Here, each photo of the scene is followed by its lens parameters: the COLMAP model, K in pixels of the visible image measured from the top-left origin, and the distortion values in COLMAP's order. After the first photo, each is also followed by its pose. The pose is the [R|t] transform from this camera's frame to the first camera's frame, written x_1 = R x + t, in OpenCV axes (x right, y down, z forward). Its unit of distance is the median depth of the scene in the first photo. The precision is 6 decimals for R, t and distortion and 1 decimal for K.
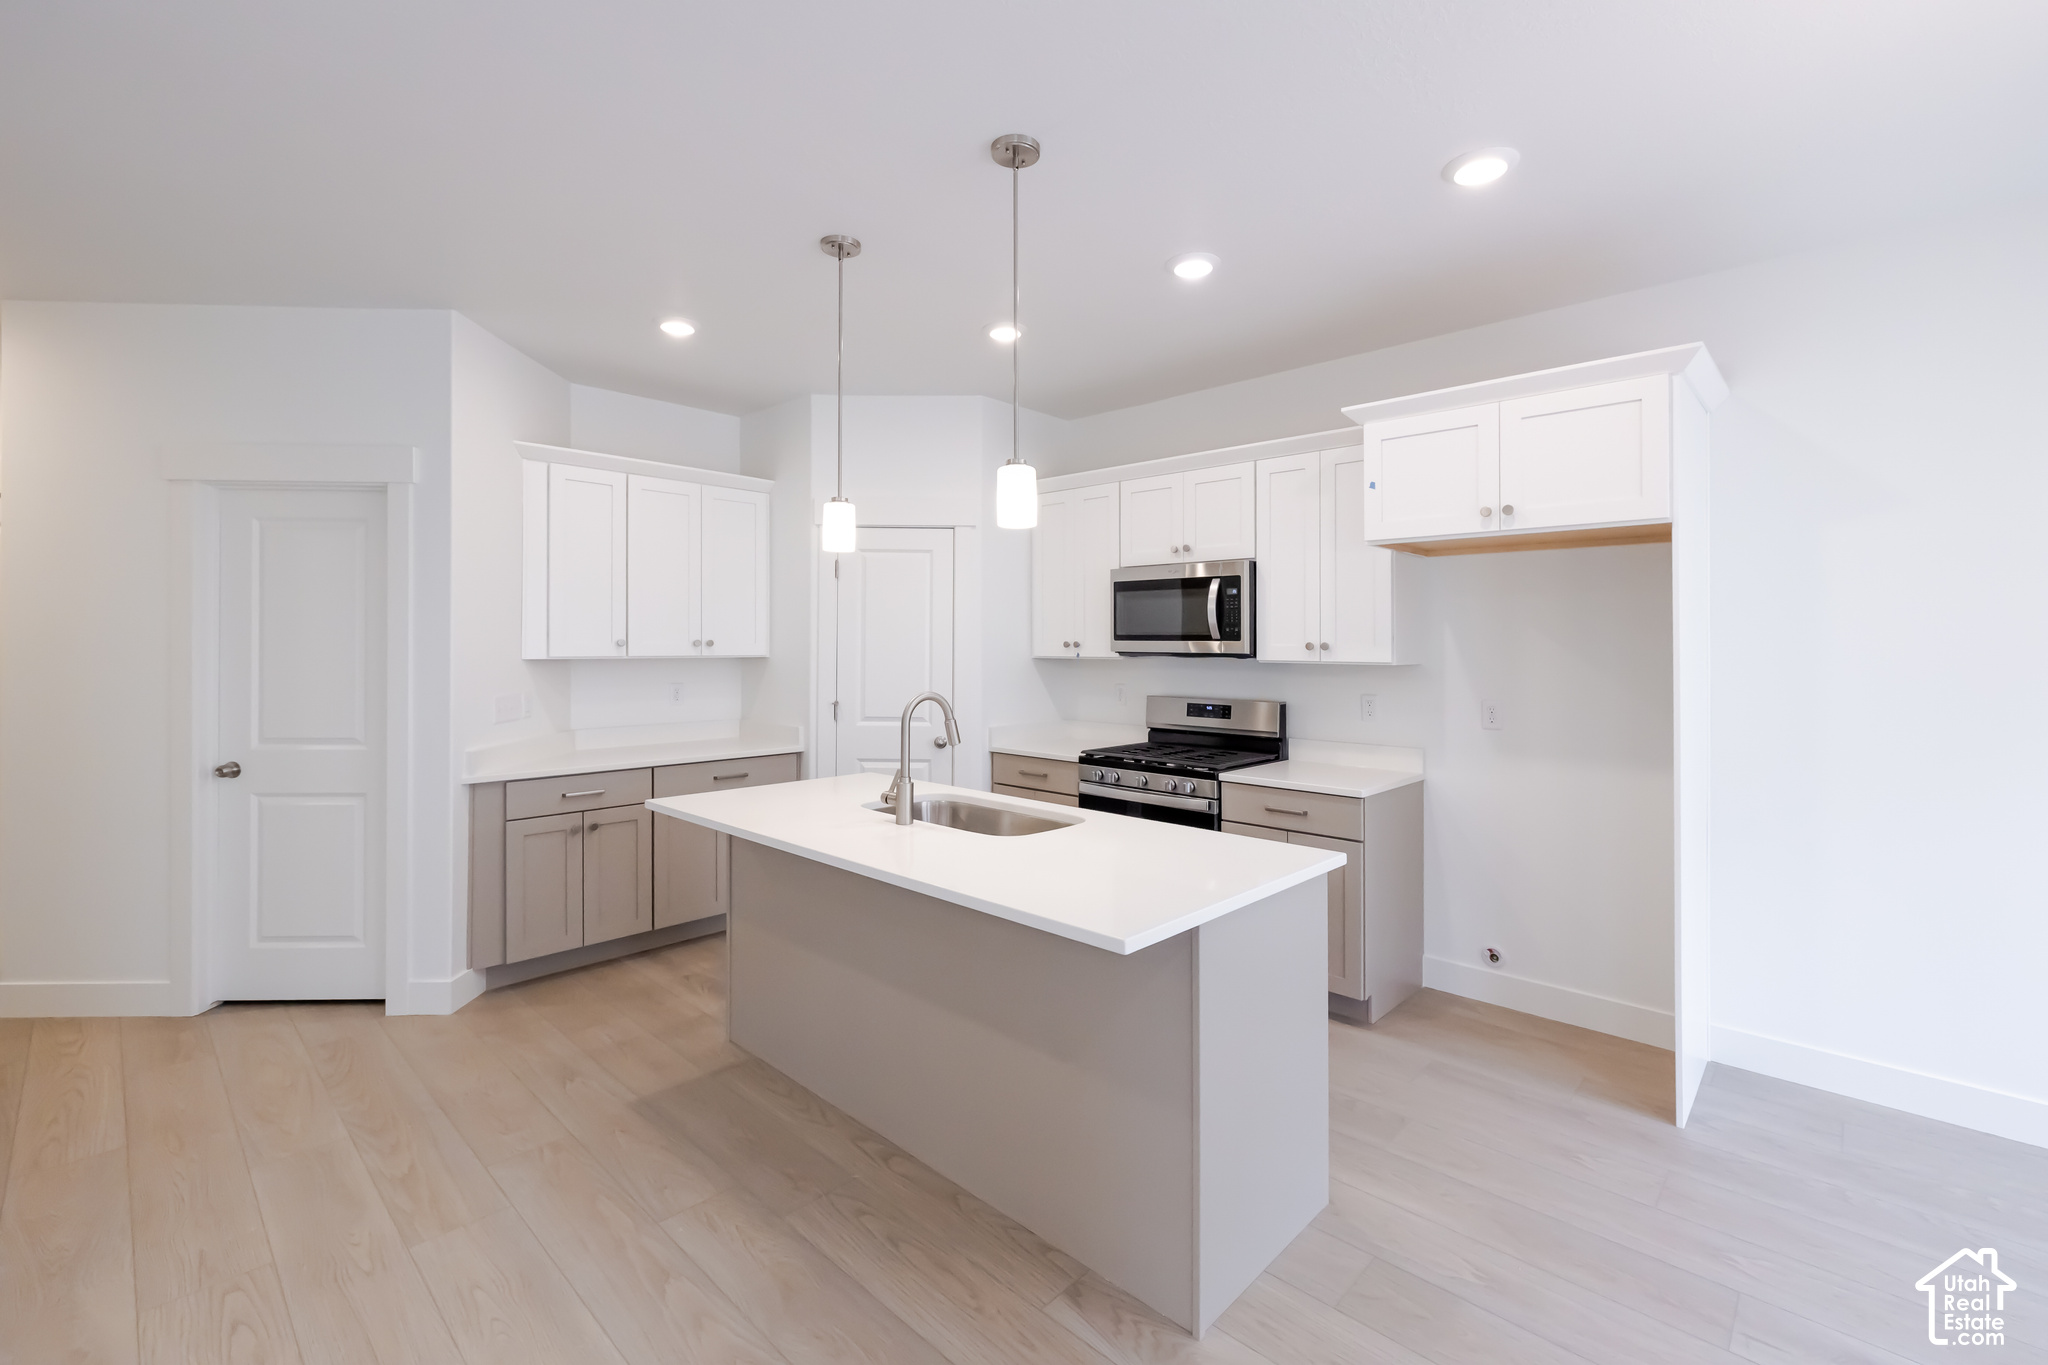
lens RADIAL K [[882.5, 0, 1030.9], [0, 882.5, 635.9], [0, 0, 1]] dist [0.003410, -0.000285]
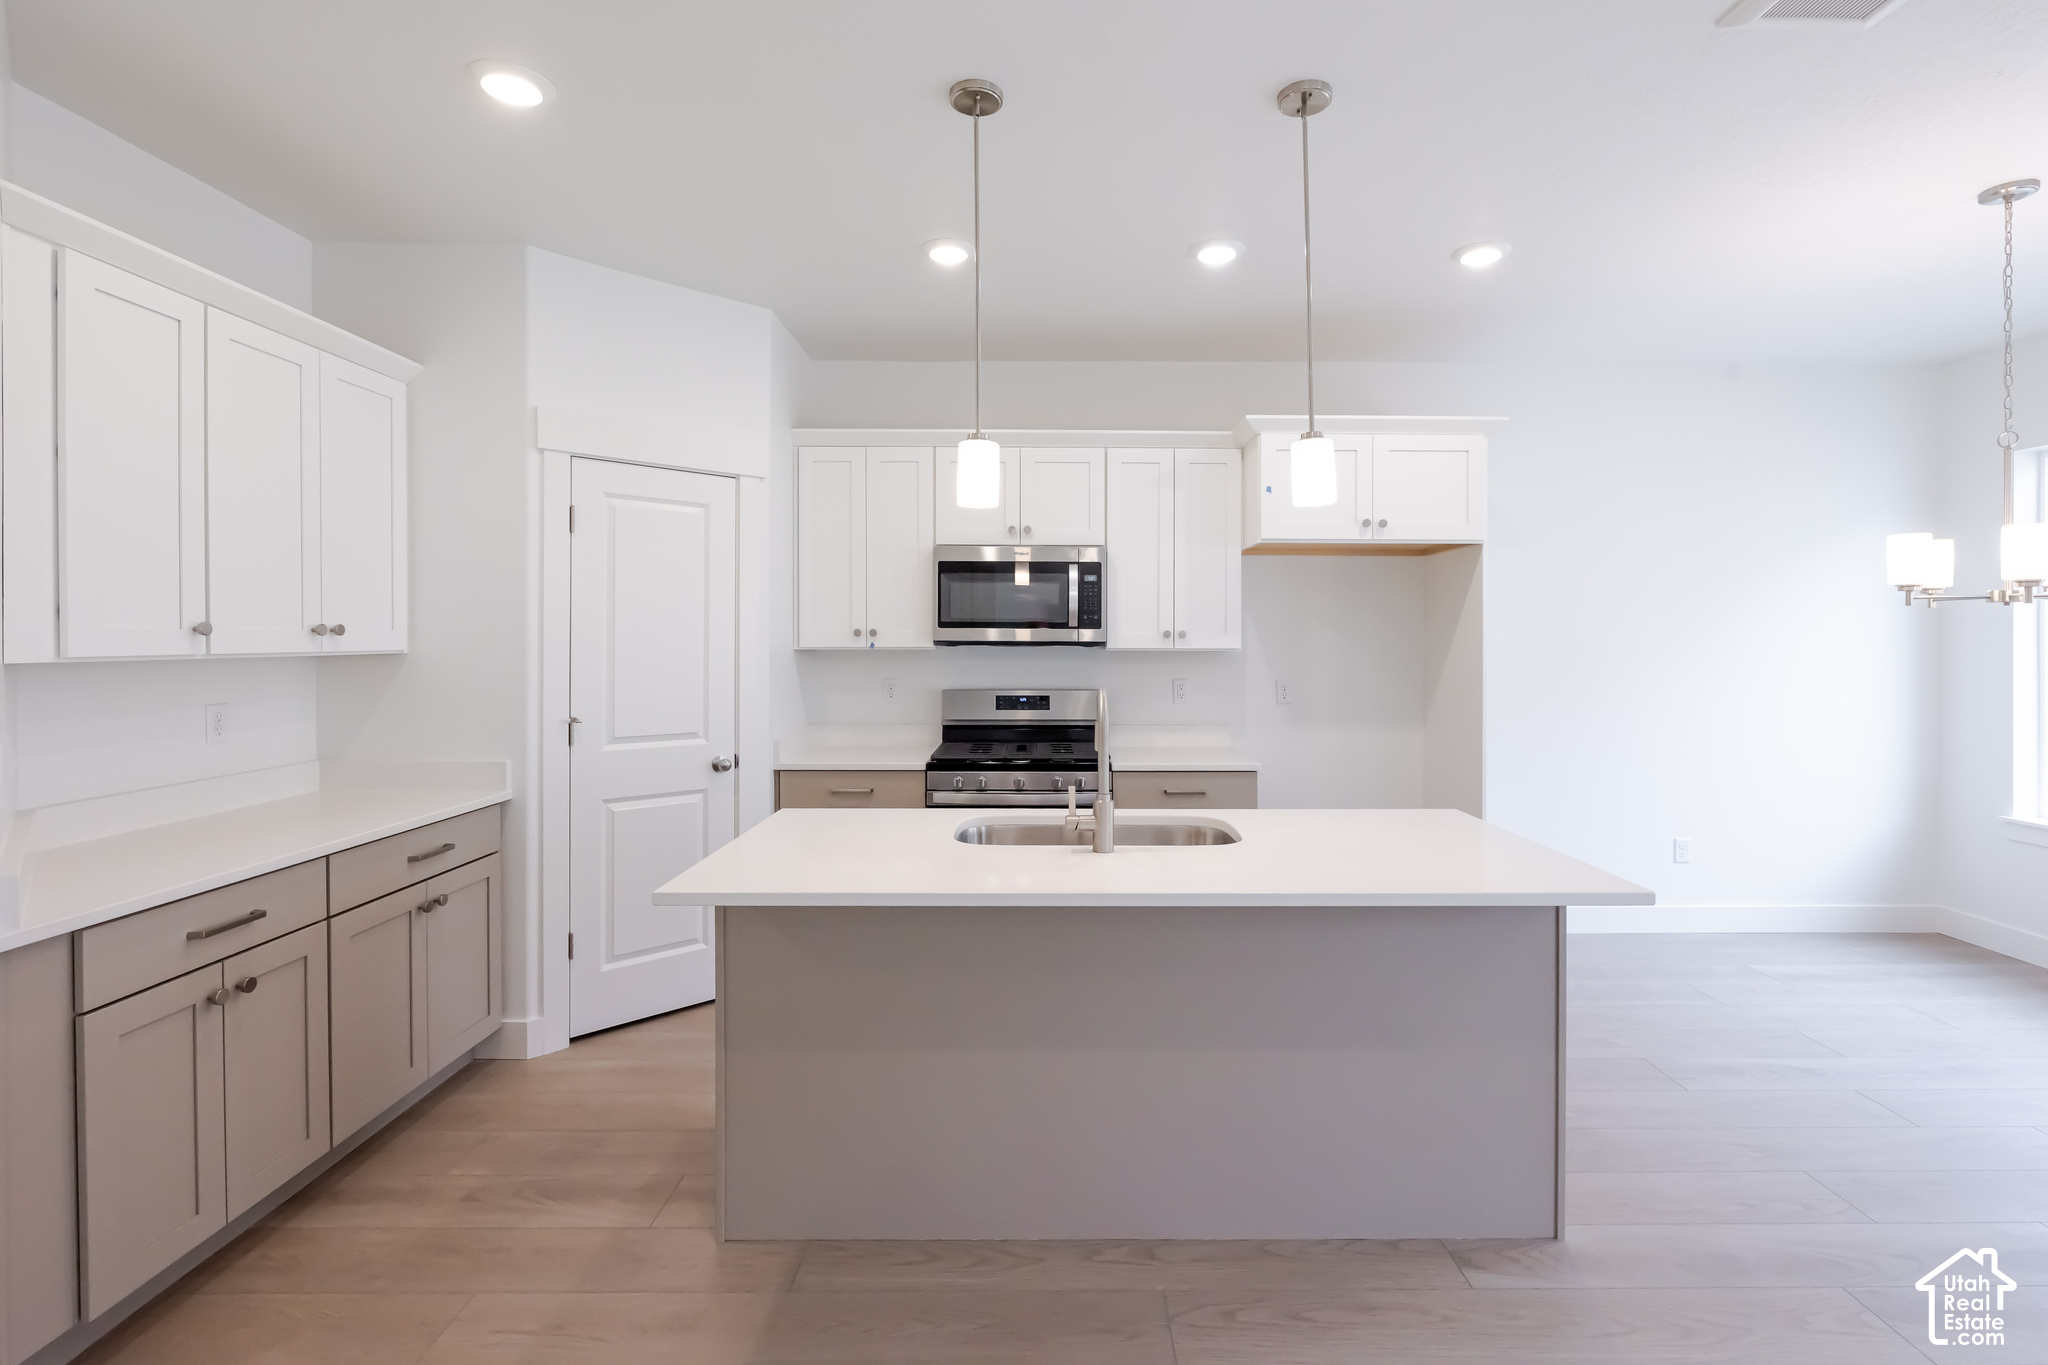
lens RADIAL K [[949.8, 0, 1018.7], [0, 949.8, 635.9], [0, 0, 1]] dist [-0.004875, 0.000686]
pose [[0.720156, -0.001549, 0.693811, -0.591094], [-0.005835, 0.999949, 0.008288, 0.005527], [-0.693788, -0.010017, 0.720110, 0.312763]]
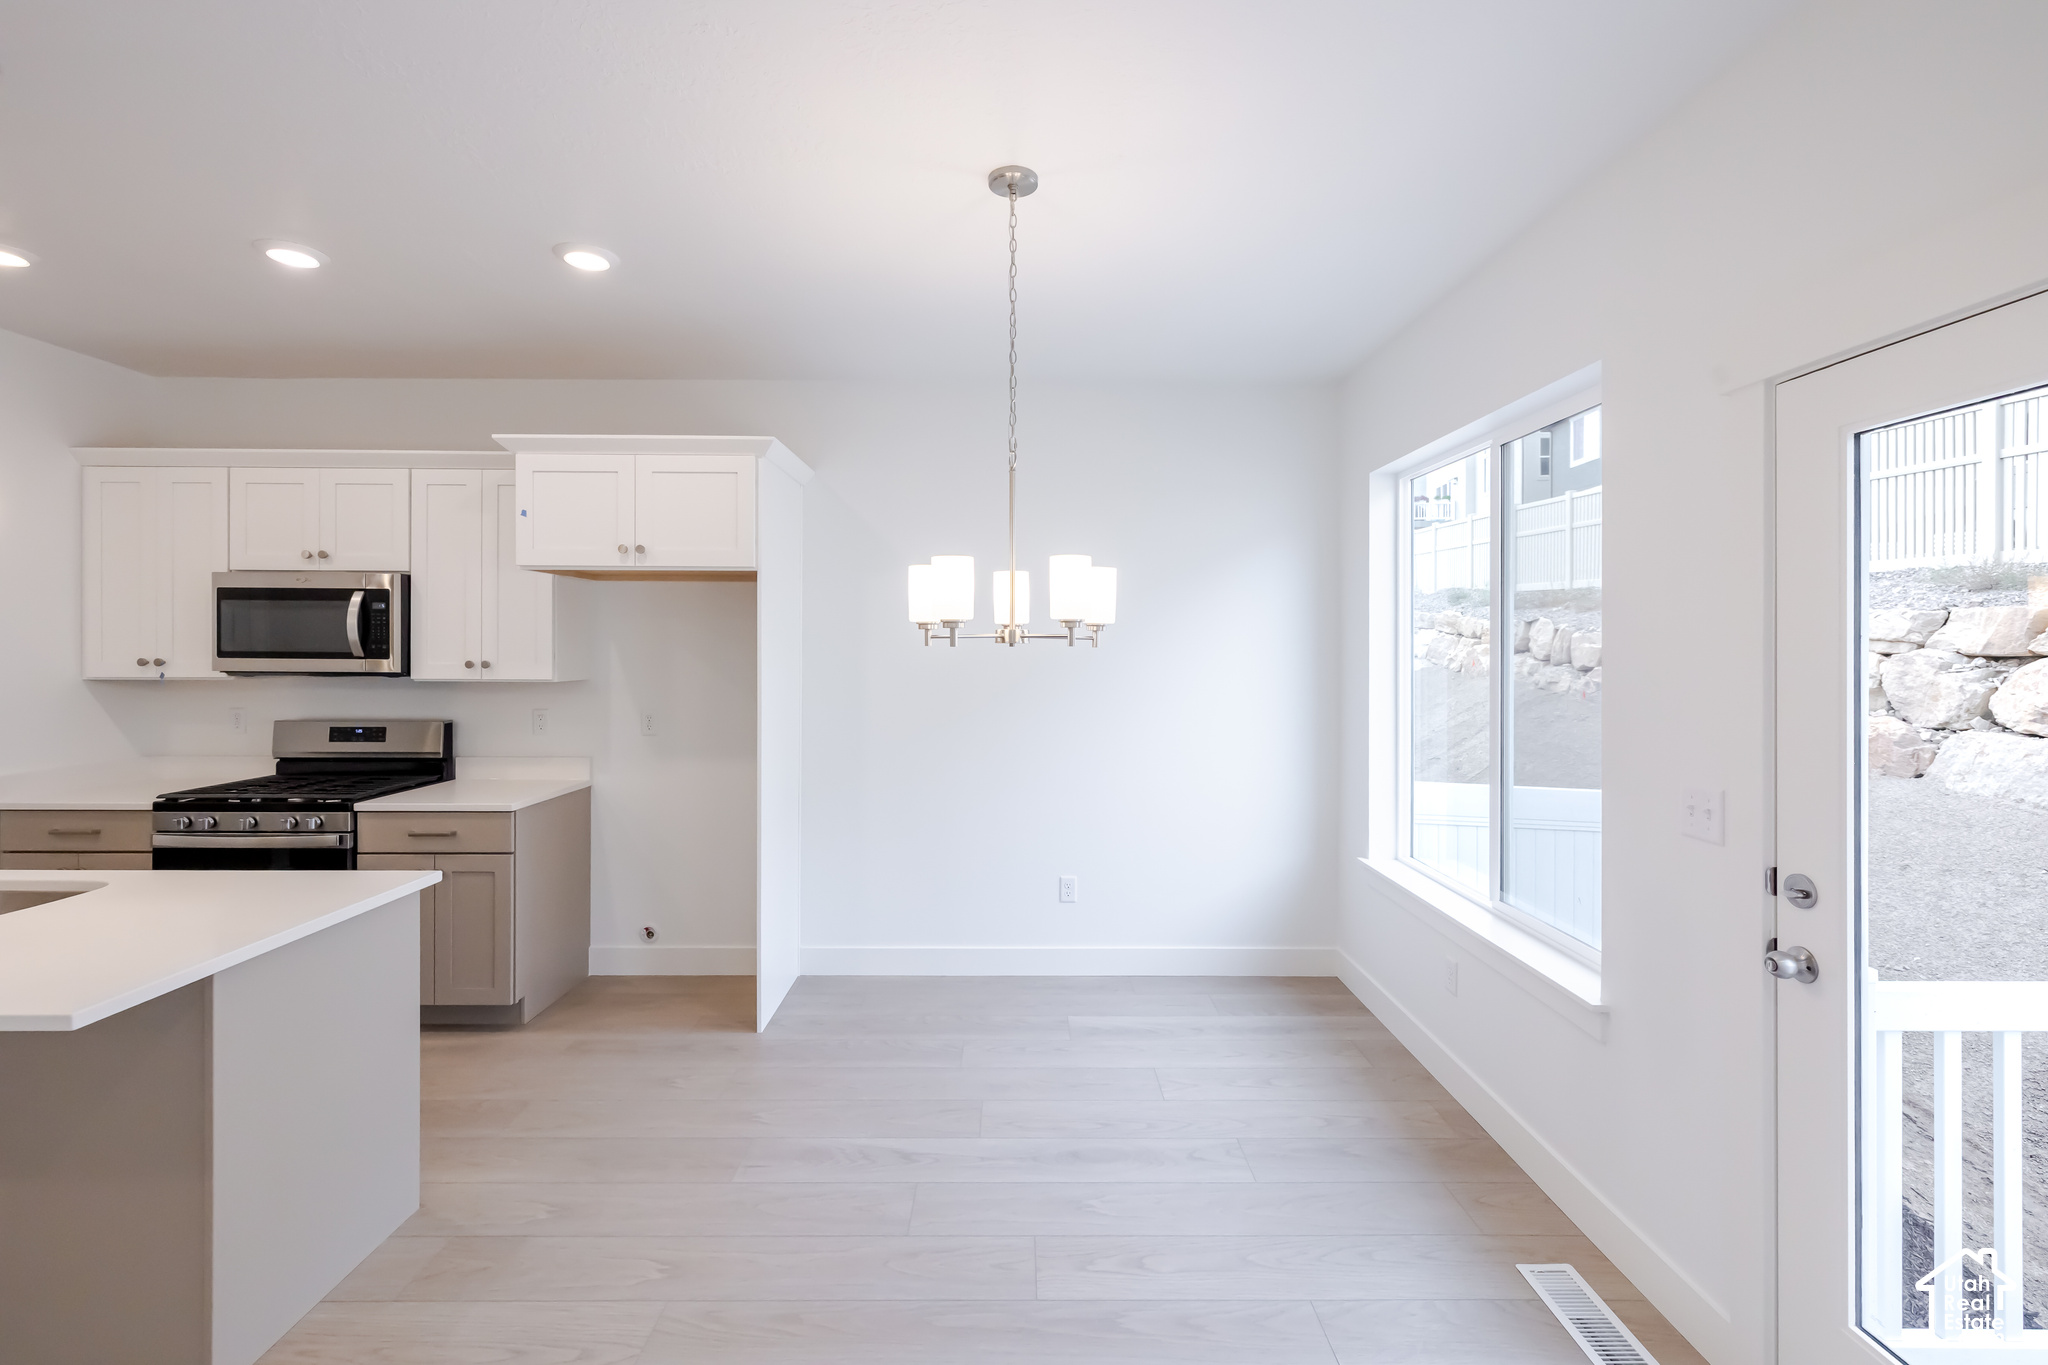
lens RADIAL K [[882.5, 0, 1032.8], [0, 882.5, 639.6], [0, 0, 1]] dist [0.003410, -0.000285]
pose [[0.722709, 0.003099, 0.691146, 0.086422], [-0.007540, 0.999966, 0.003401, -0.024337], [-0.691112, -0.007669, 0.722707, -0.159013]]
